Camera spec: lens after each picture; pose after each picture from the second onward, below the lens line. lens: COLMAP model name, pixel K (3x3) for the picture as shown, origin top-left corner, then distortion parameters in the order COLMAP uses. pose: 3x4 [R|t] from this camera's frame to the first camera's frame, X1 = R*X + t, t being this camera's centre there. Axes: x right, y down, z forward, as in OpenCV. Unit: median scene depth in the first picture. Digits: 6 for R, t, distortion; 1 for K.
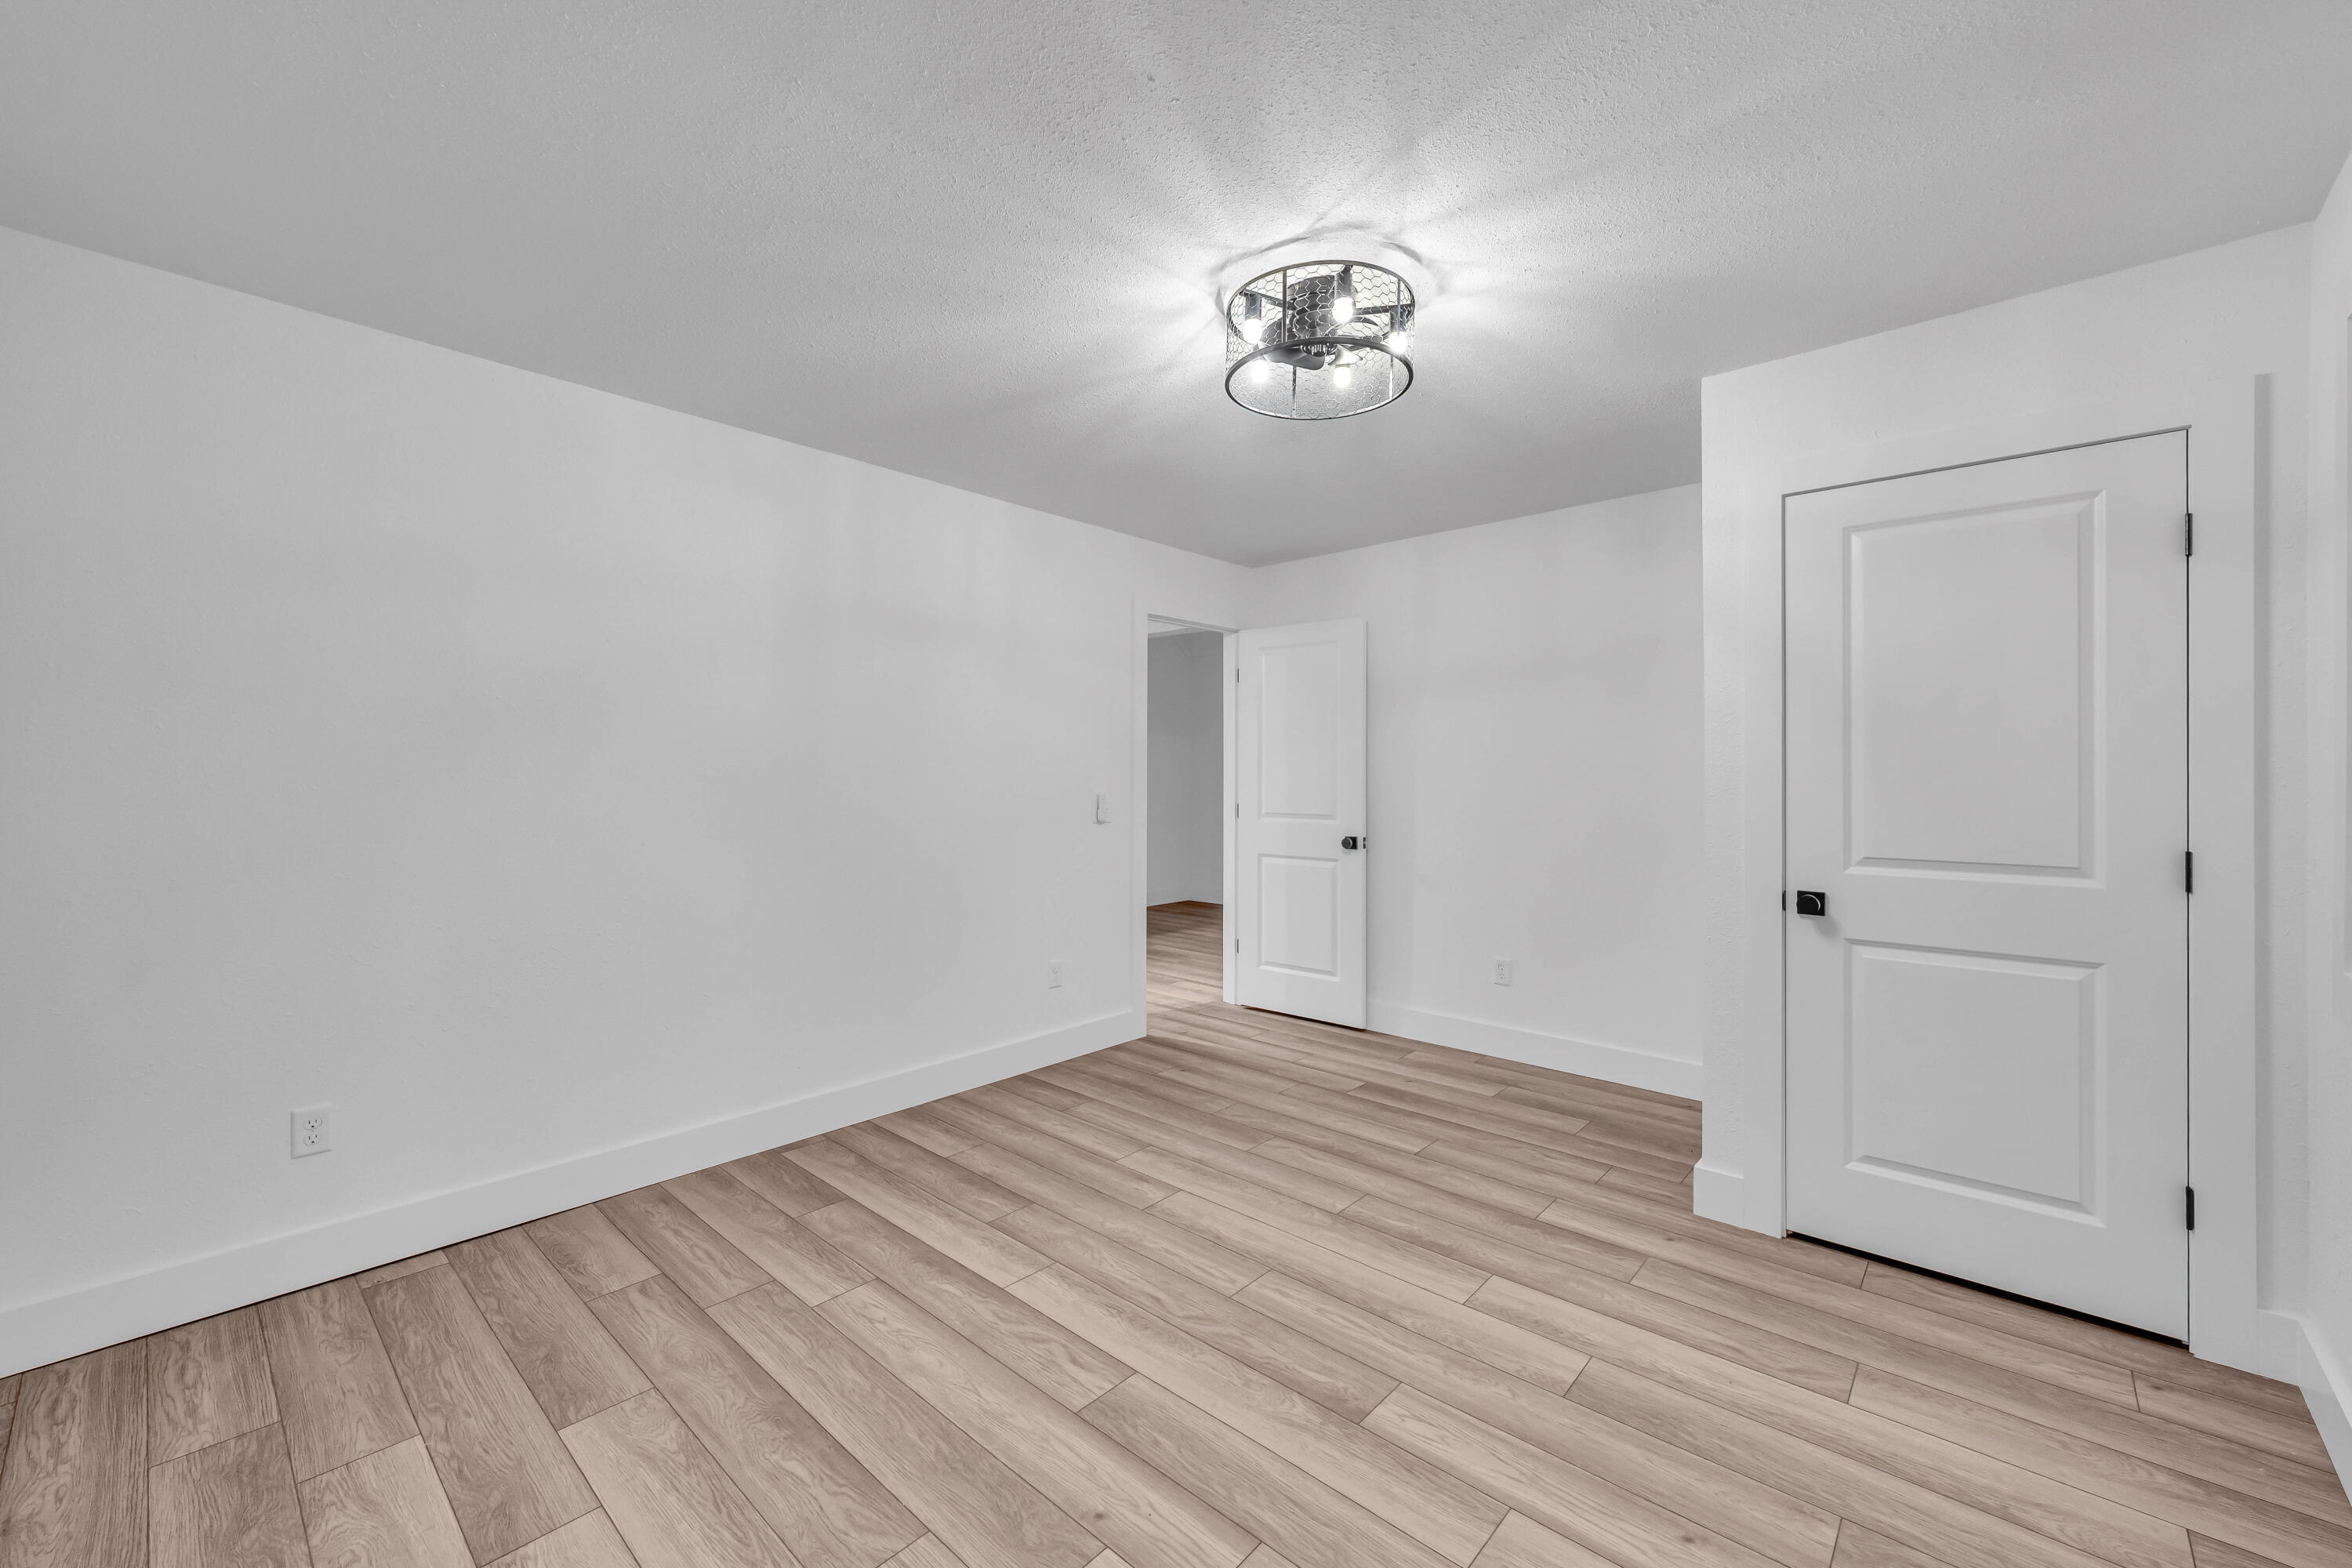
lens RADIAL K [[943.2, 0, 1177.3], [0, 943.2, 773.8], [0, 0, 1]] dist [-0.000909, -0.000067]
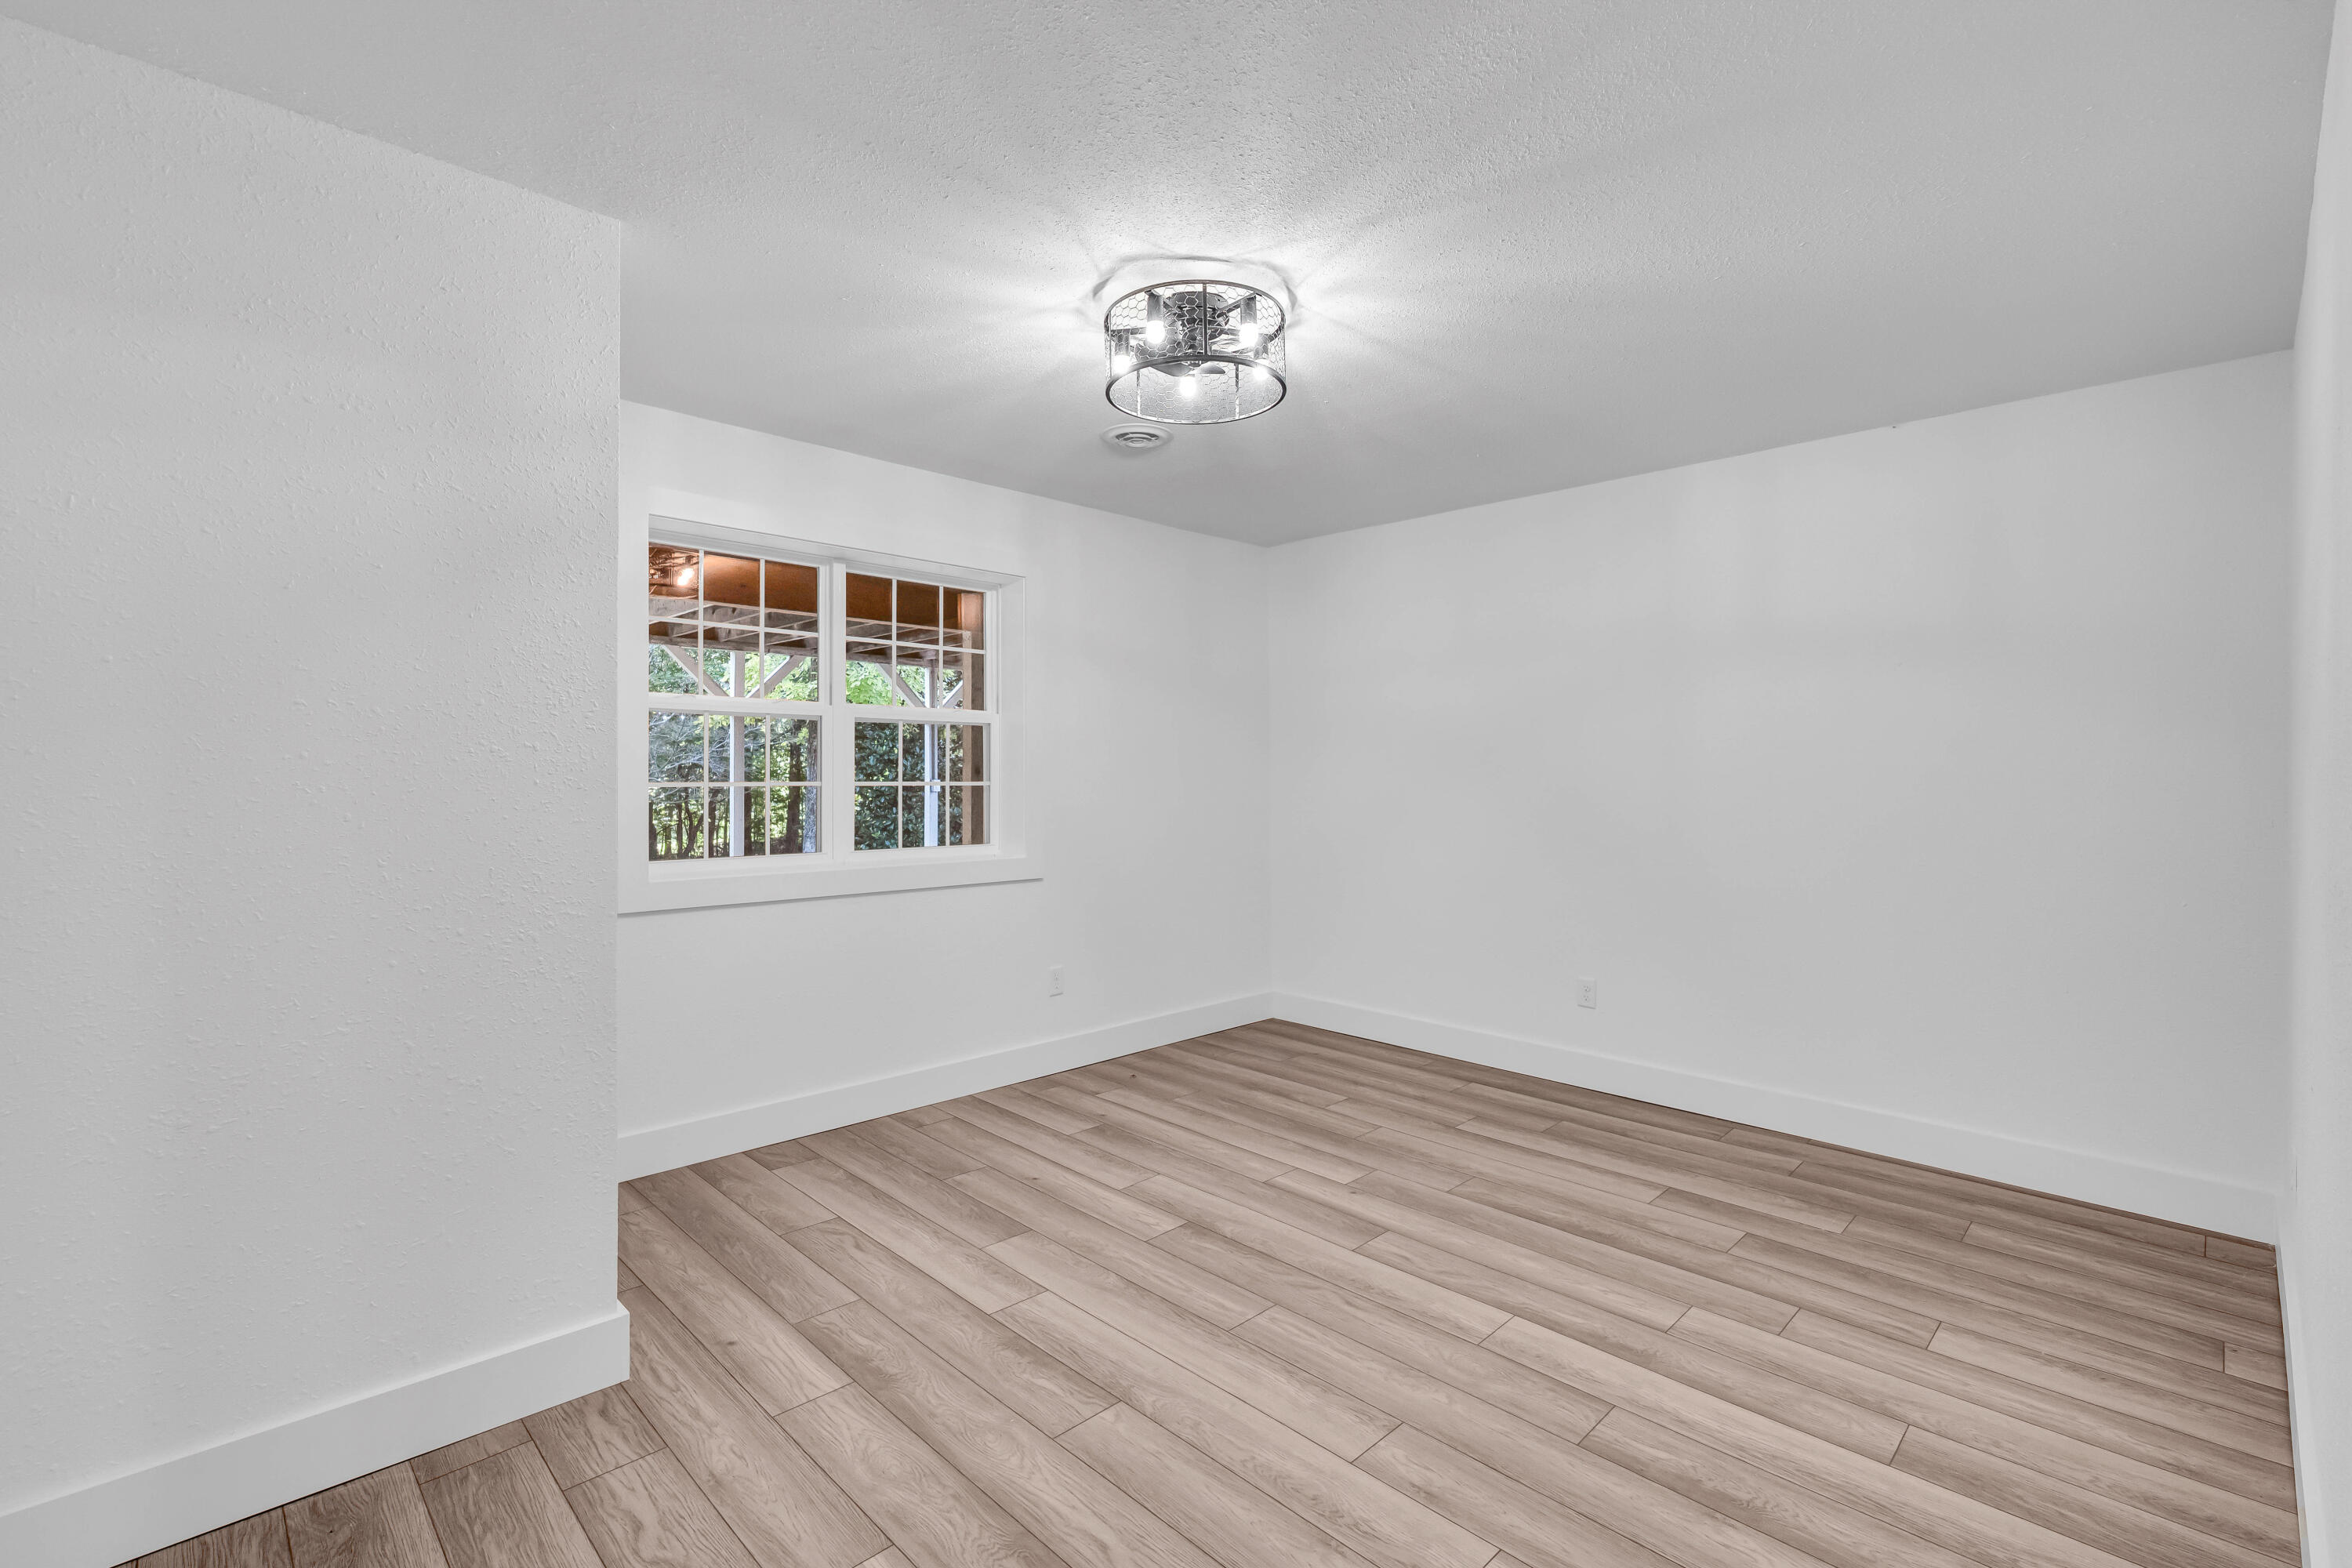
lens RADIAL K [[1043.2, 0, 1175.1], [0, 1043.2, 777.1], [0, 0, 1]] dist [0.013288, 0.000281]
pose [[-0.998388, -0.007905, 0.056211, 0.104062], [-0.007572, 0.999953, 0.006125, -0.003218], [-0.056256, 0.005690, -0.998400, 2.099783]]
